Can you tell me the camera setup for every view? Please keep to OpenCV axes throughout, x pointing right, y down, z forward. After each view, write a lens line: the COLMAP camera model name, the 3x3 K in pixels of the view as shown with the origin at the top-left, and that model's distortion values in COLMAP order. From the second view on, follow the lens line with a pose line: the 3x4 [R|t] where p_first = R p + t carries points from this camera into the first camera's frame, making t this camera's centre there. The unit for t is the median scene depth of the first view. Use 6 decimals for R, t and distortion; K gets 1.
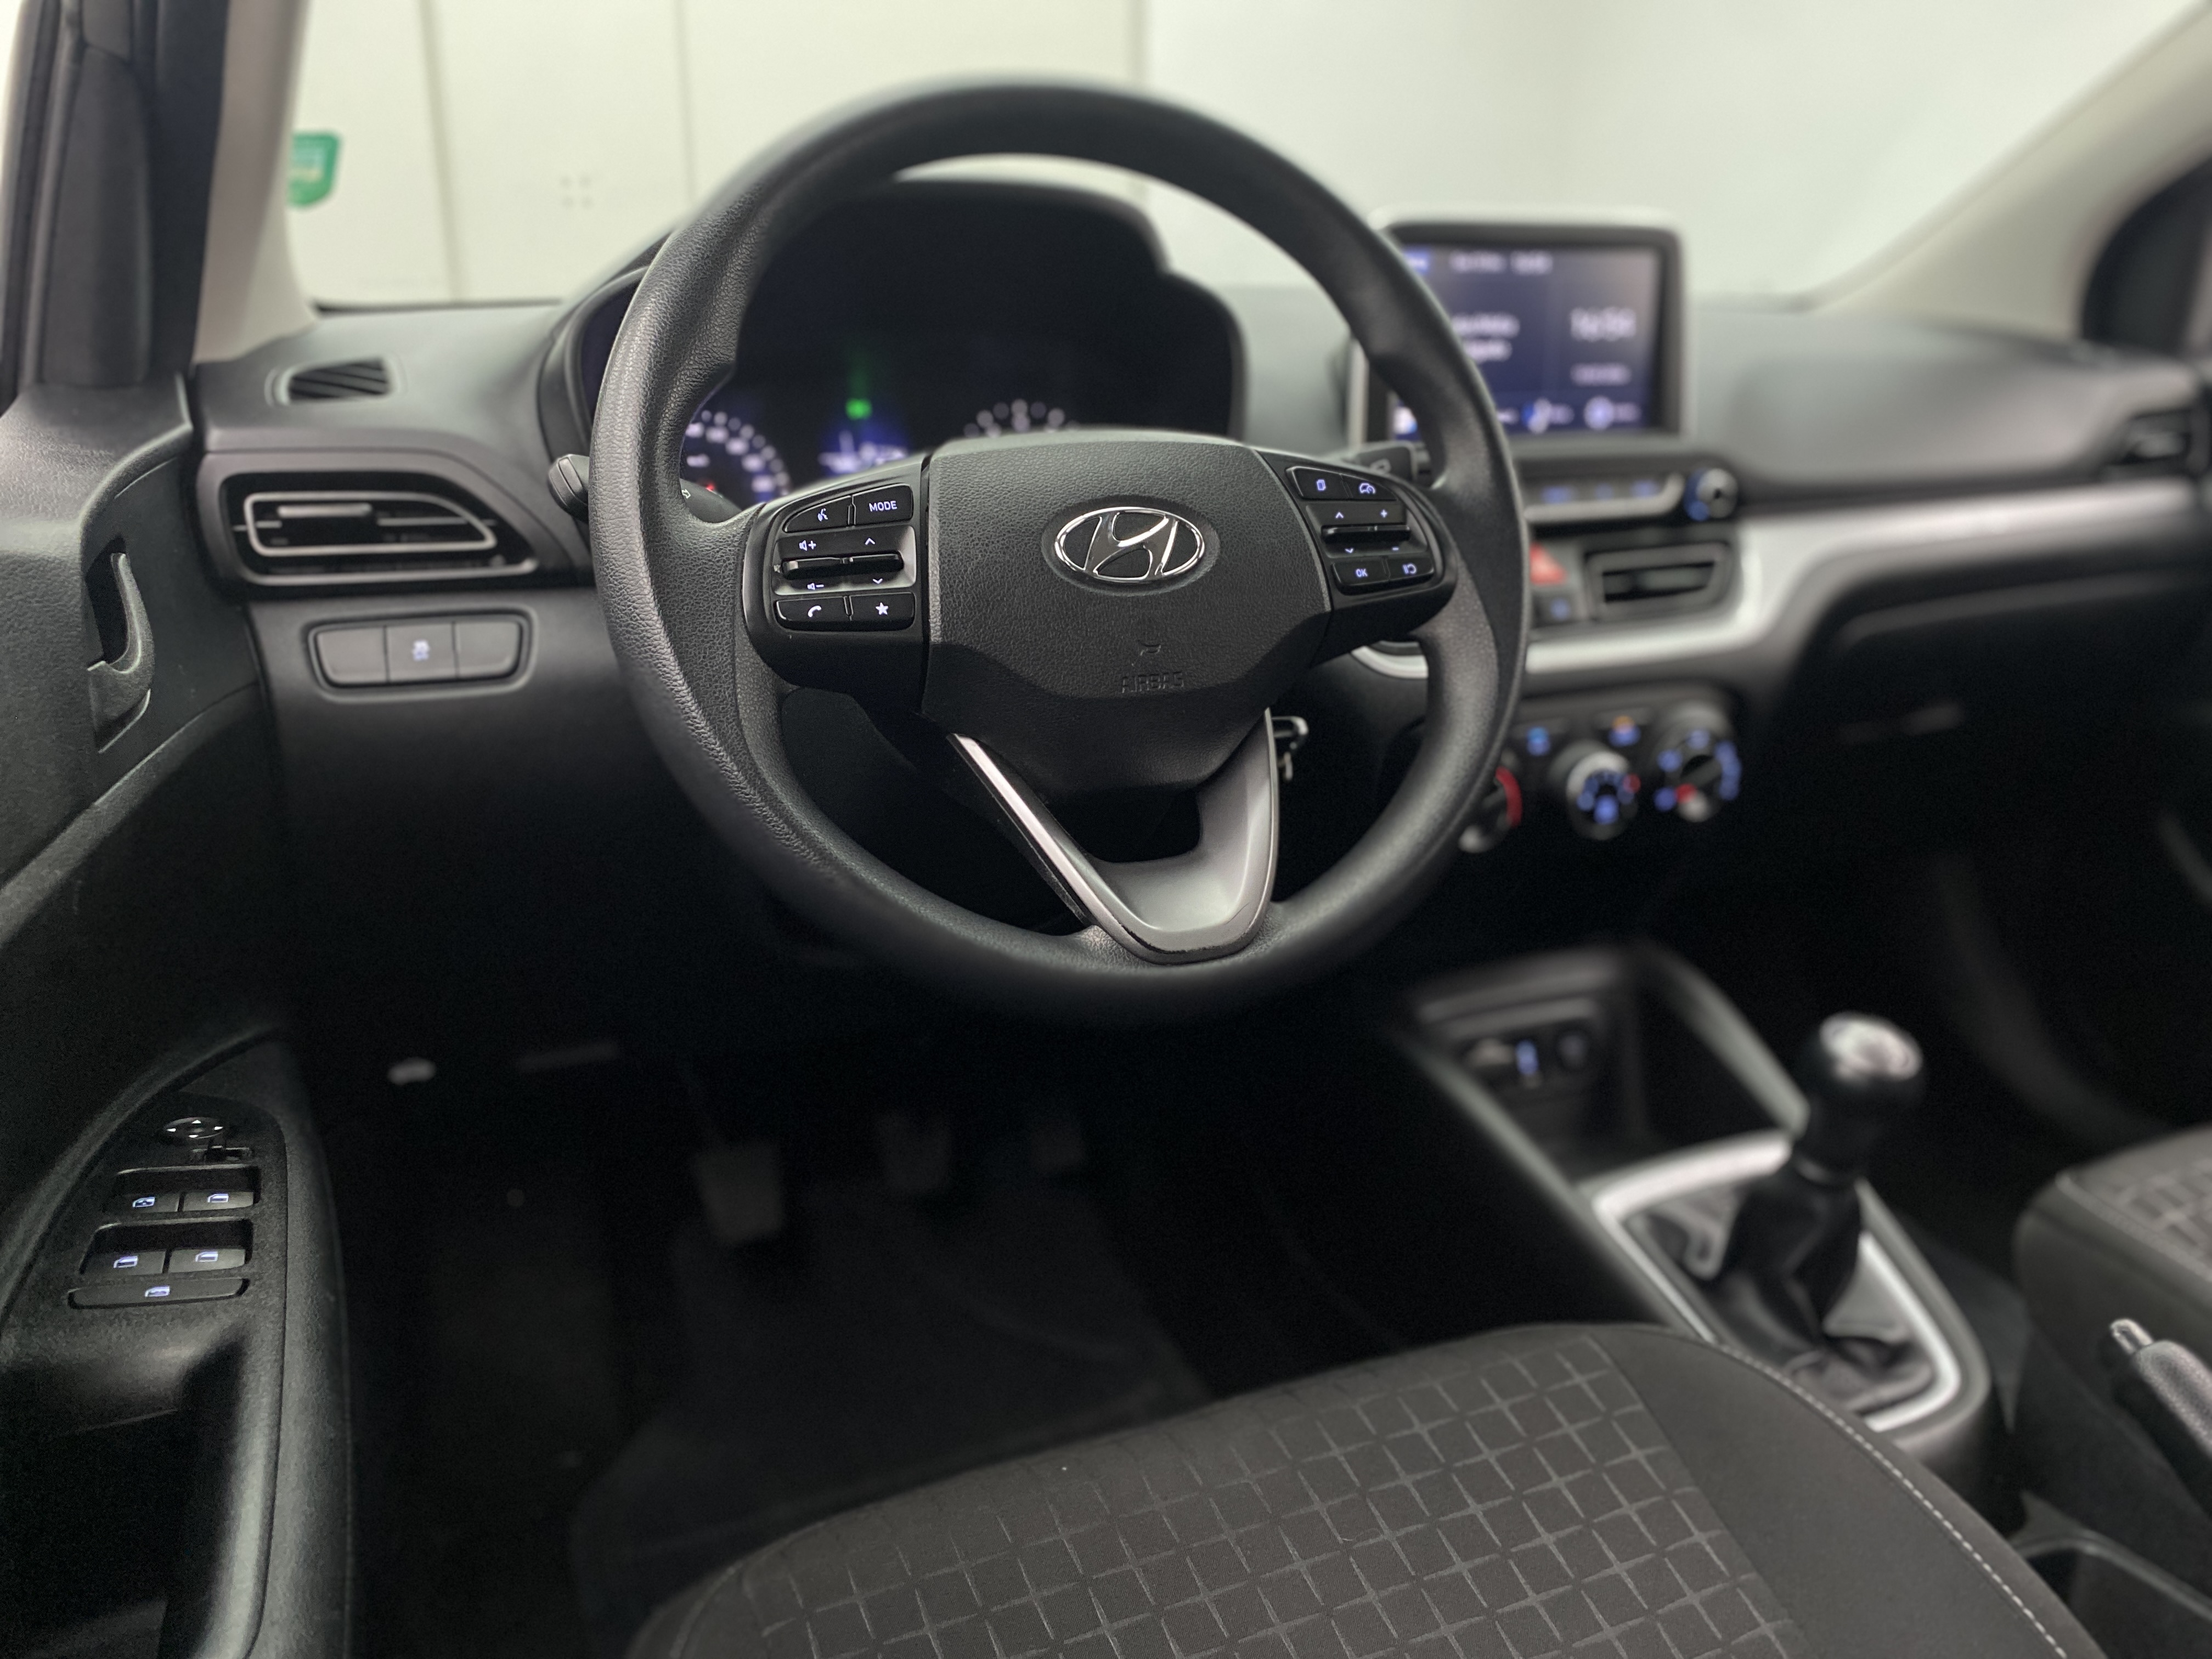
lens RADIAL K [[1731.3, 0, 1101.2], [0, 1731.3, 813.1], [0, 0, 1]] dist [0.008606, -0.000341]
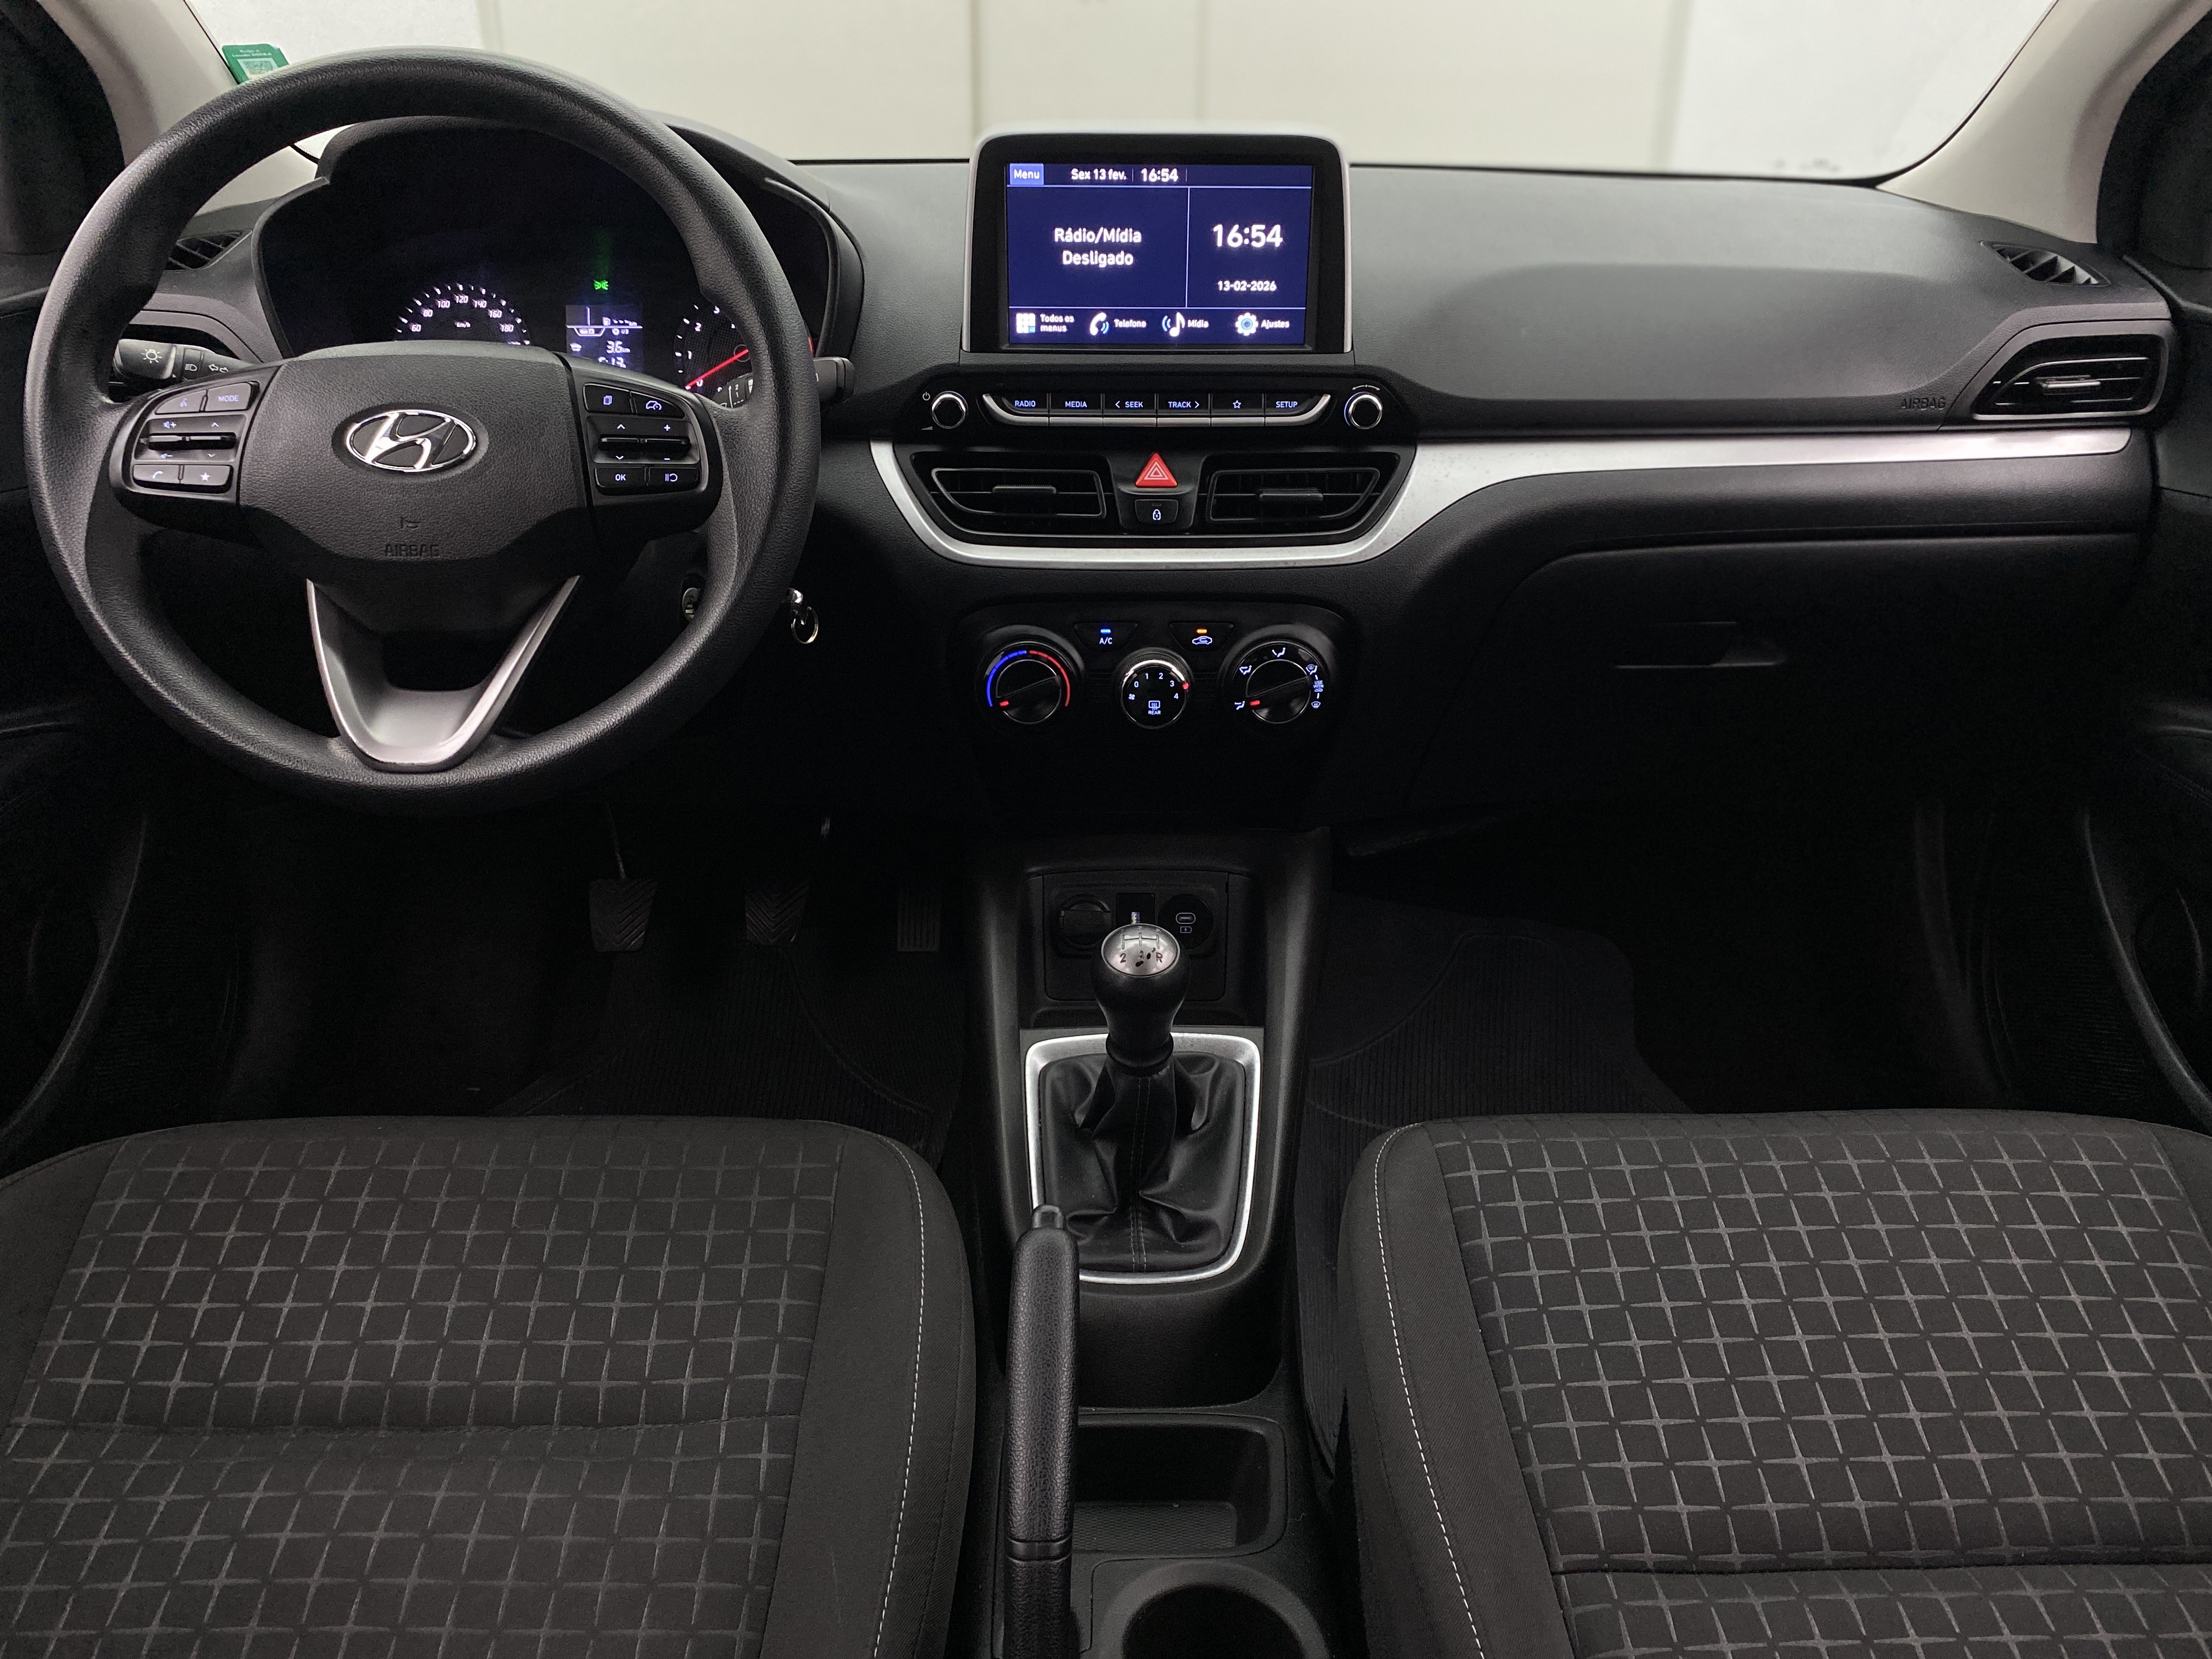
lens RADIAL K [[1707.9, 0, 1106.0], [0, 1707.9, 829.5], [0, 0, 1]] dist [0.068844, -0.141300]
pose [[0.920476, 0.165569, -0.353994, 0.666593], [-0.117715, 0.981215, 0.152841, -0.088190], [0.372650, -0.099017, 0.922674, -0.003690]]
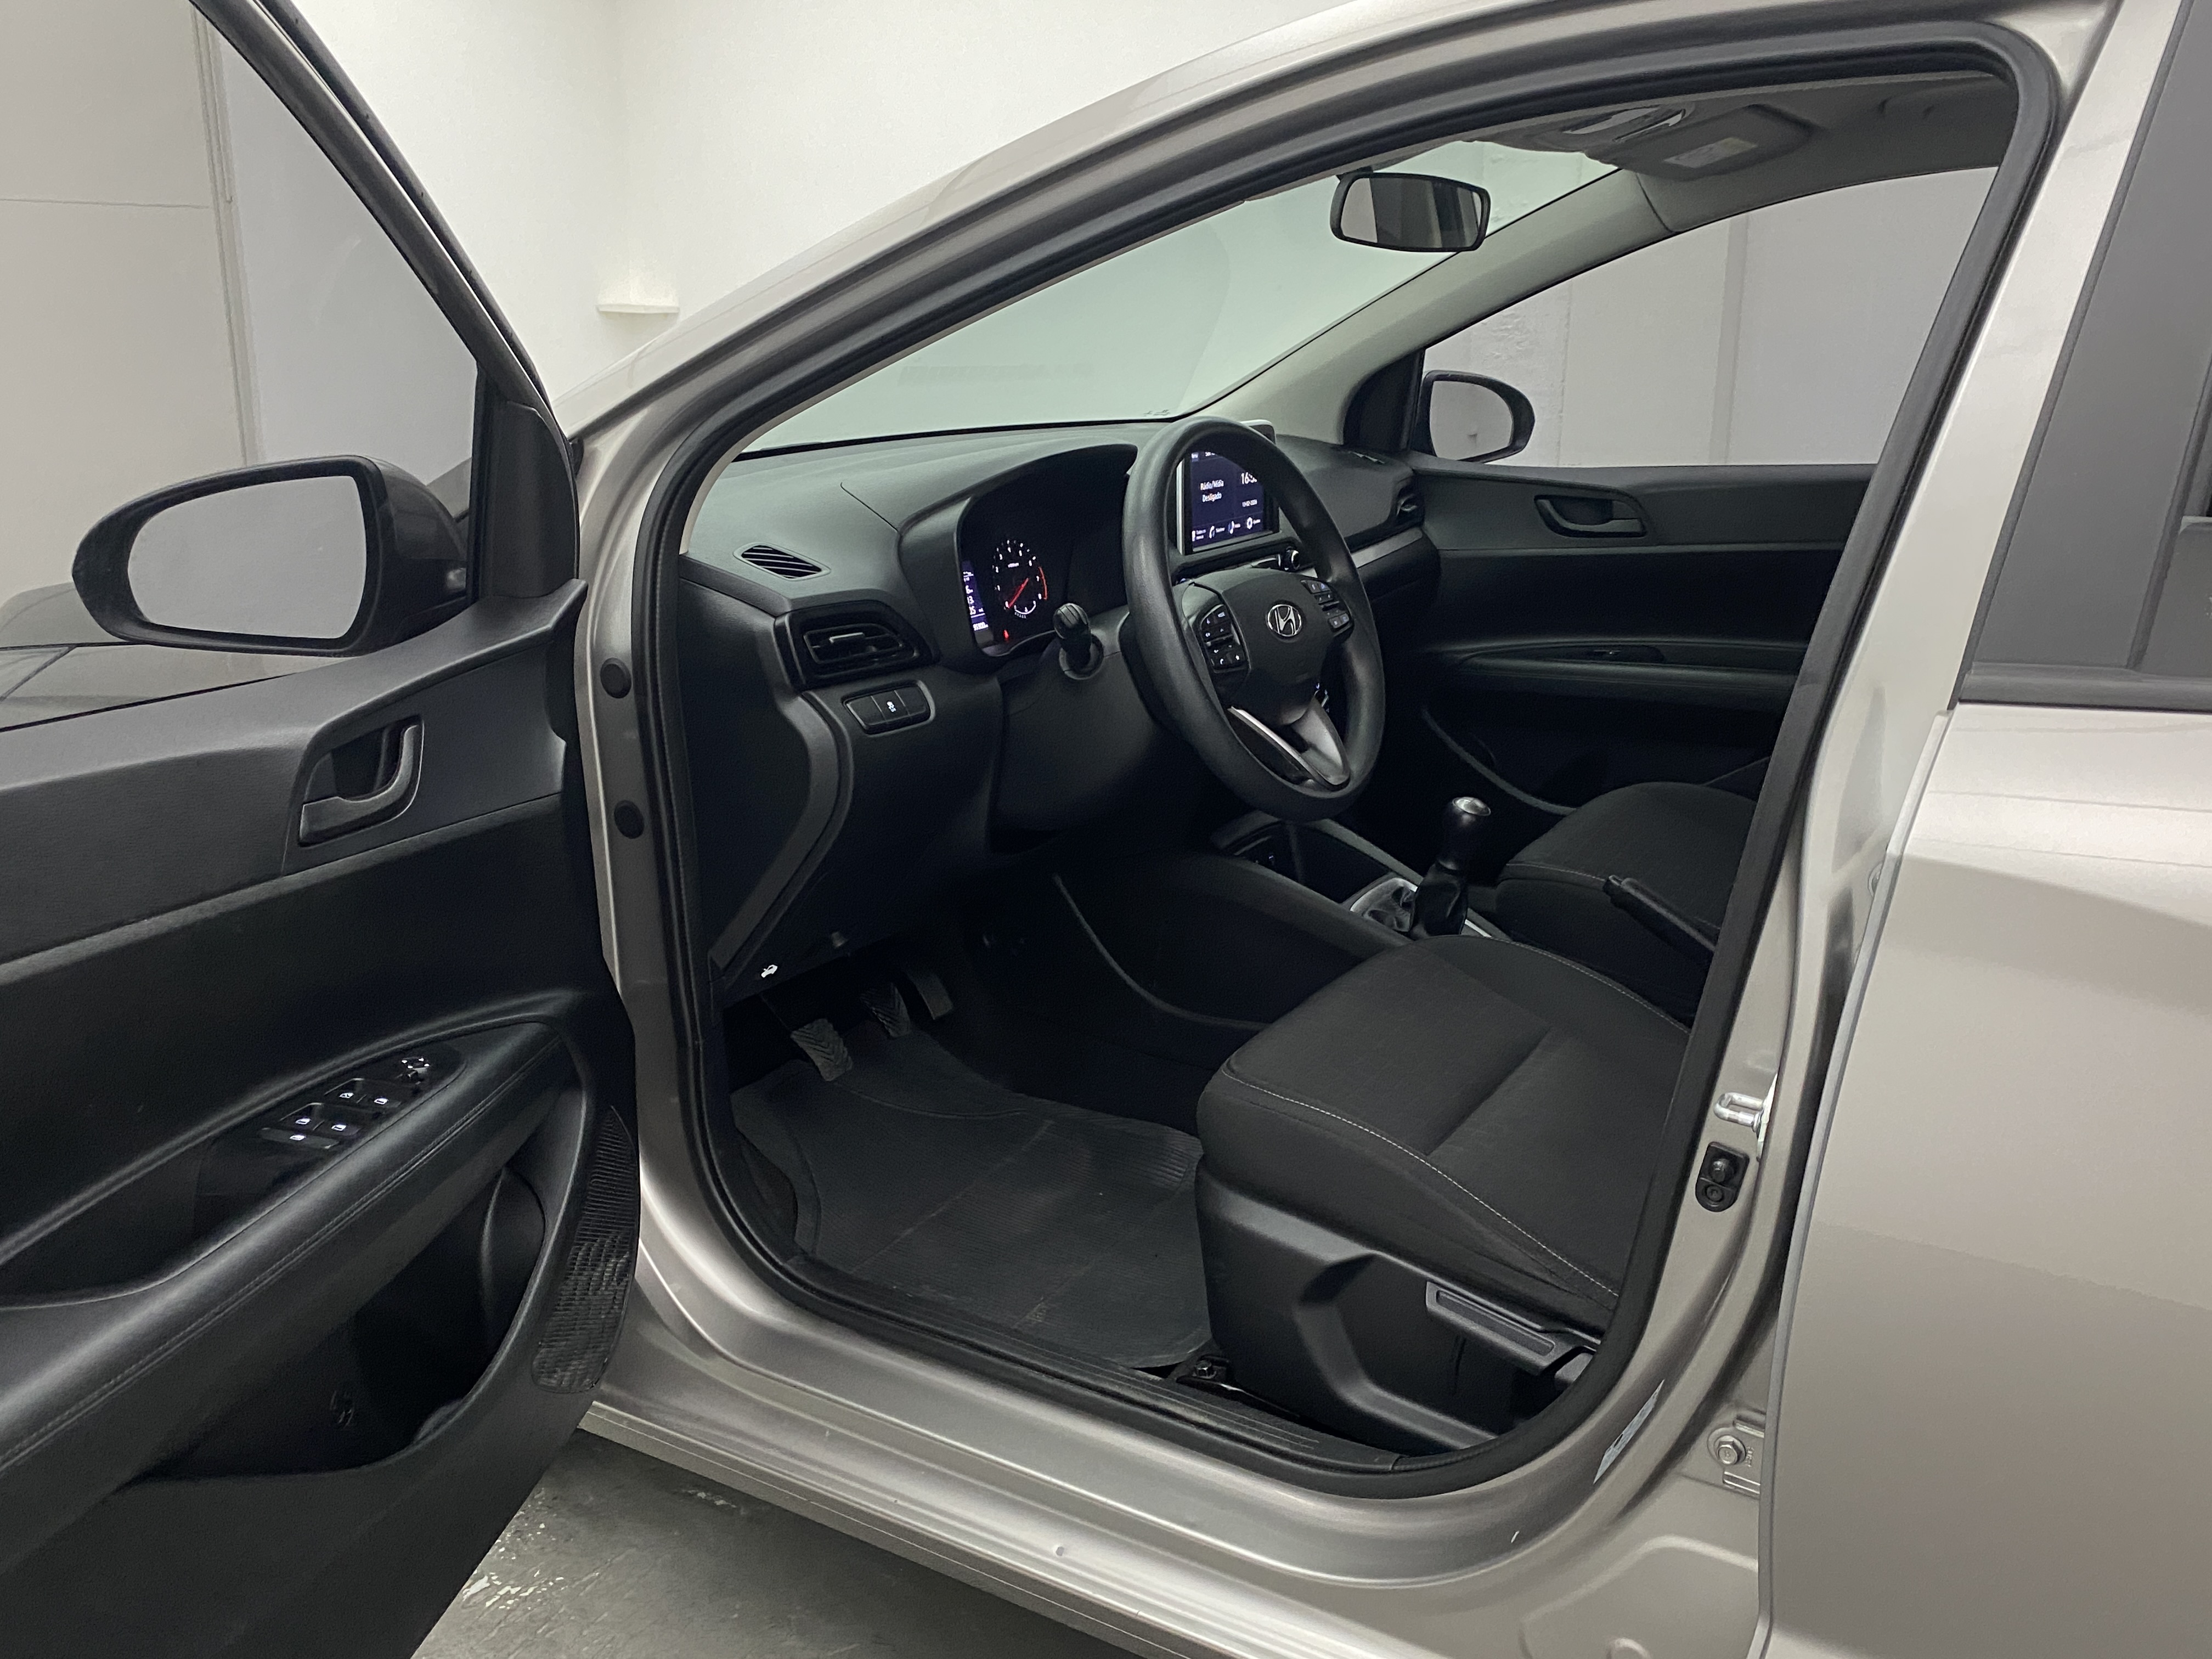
lens RADIAL K [[2043.9, 0, 1106.0], [0, 2043.9, 829.5], [0, 0, 1]] dist [0.002891, 0.000309]
pose [[0.813481, -0.145364, 0.563132, -1.236825], [0.148888, 0.988046, 0.039972, -0.012574], [-0.562211, 0.051327, 0.825400, -0.799576]]
